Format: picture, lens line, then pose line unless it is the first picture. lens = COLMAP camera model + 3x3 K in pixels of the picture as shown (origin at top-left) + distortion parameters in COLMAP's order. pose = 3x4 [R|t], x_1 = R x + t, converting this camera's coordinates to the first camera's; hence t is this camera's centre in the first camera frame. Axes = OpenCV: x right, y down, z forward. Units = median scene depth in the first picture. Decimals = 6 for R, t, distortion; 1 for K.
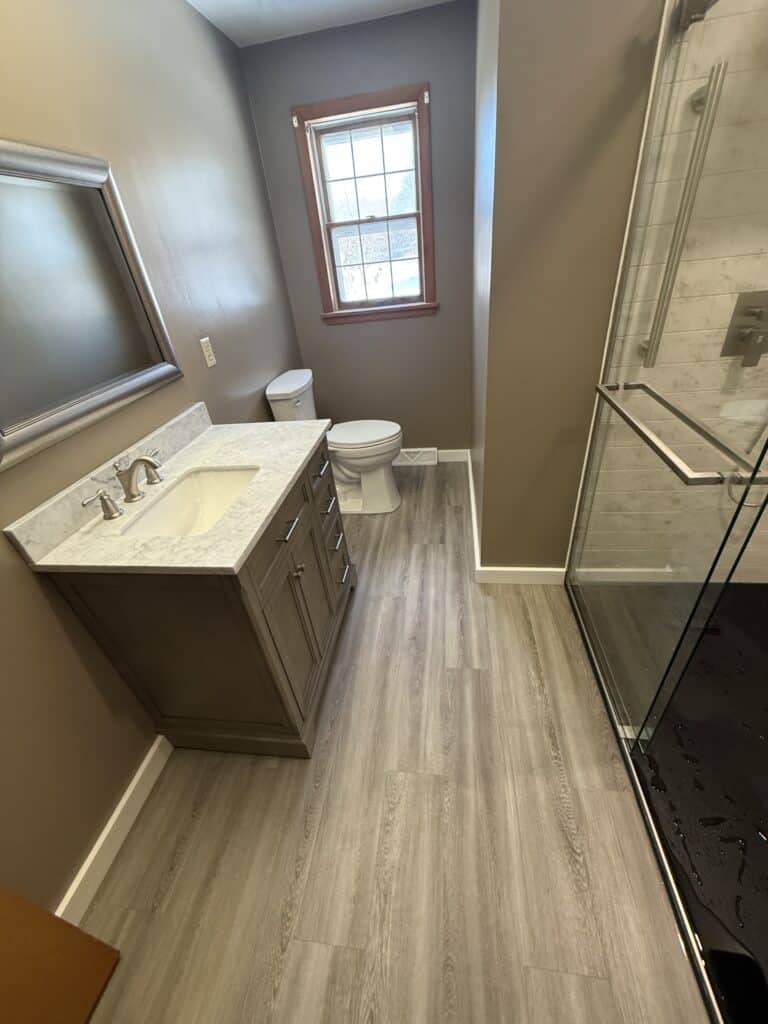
lens RADIAL K [[406.9, 0, 385.2], [0, 406.9, 508.1], [0, 0, 1]] dist [-0.000807, -0.000026]
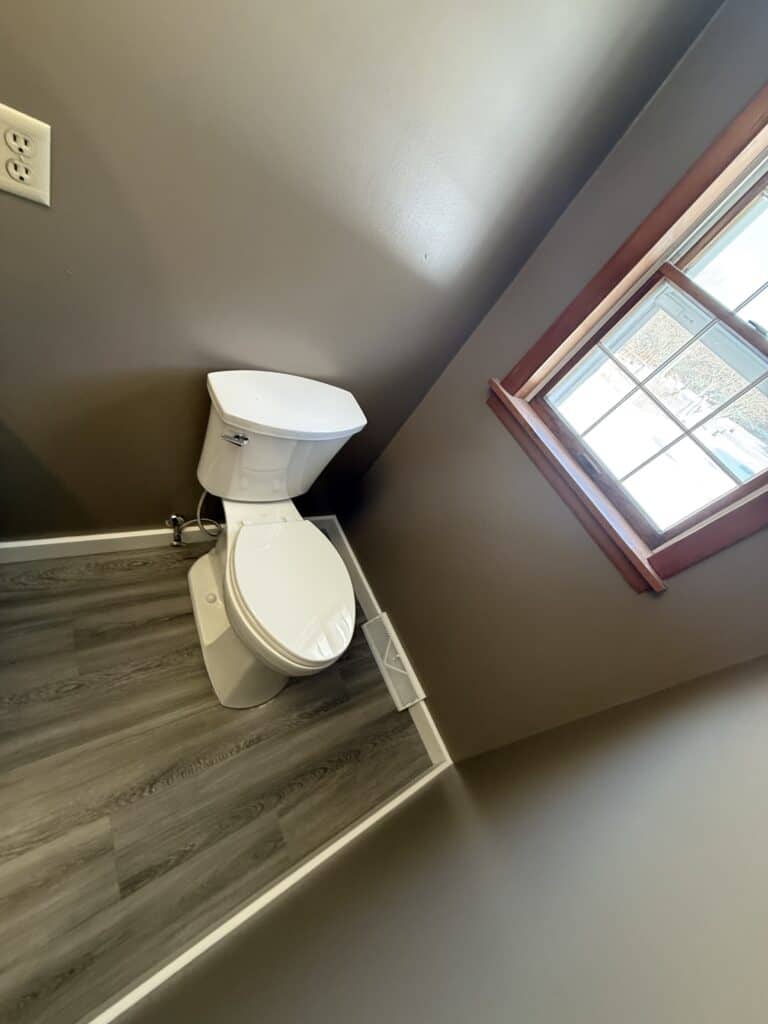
lens RADIAL K [[409.7, 0, 383.5], [0, 409.7, 509.8], [0, 0, 1]] dist [0.015303, 0.000025]
pose [[0.471867, 0.843059, -0.258057, 0.049394], [-0.842269, 0.517559, 0.150720, -0.443077], [0.260625, 0.146233, 0.954301, 0.637511]]
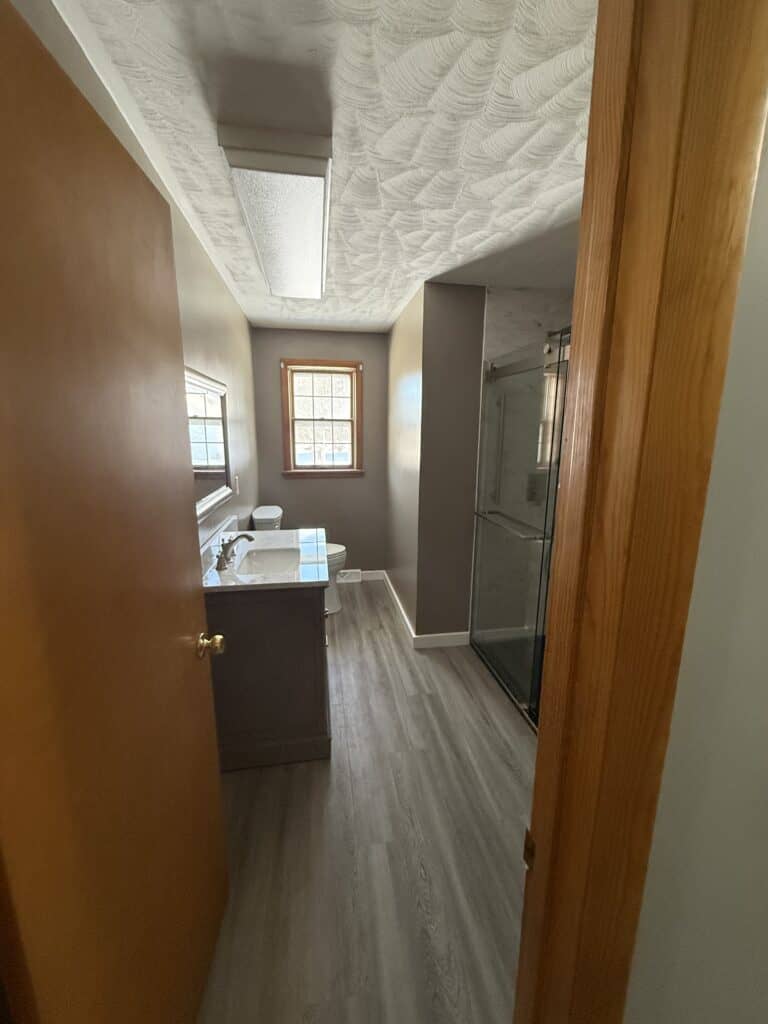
lens RADIAL K [[406.9, 0, 385.2], [0, 406.9, 508.1], [0, 0, 1]] dist [-0.000807, -0.000026]
pose [[0.950233, 0.049937, 0.307512, -0.304806], [0.071924, 0.925240, -0.372501, 0.235280], [-0.303124, 0.376081, 0.875602, -0.359362]]
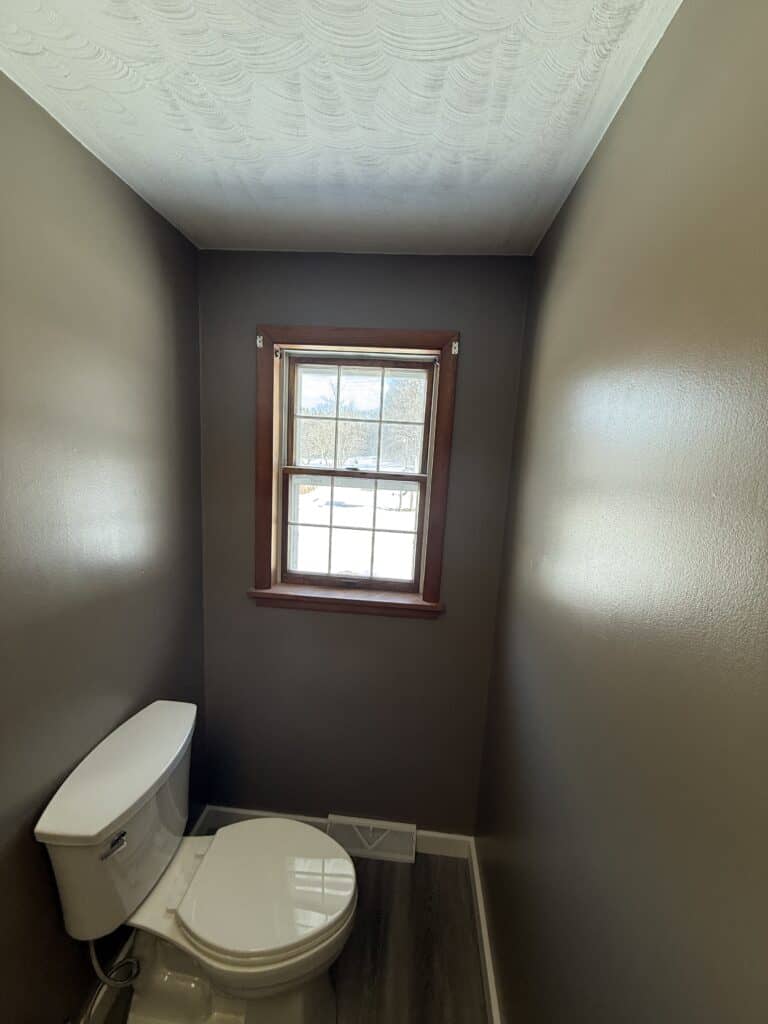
lens RADIAL K [[411.3, 0, 384.0], [0, 411.3, 512.0], [0, 0, 1]] dist [-0.001346, -0.000180]
pose [[0.986579, 0.142344, 0.080006, -0.032543], [-0.098313, 0.909026, -0.404976, -0.440465], [-0.130373, 0.391675, 0.910820, 0.465756]]
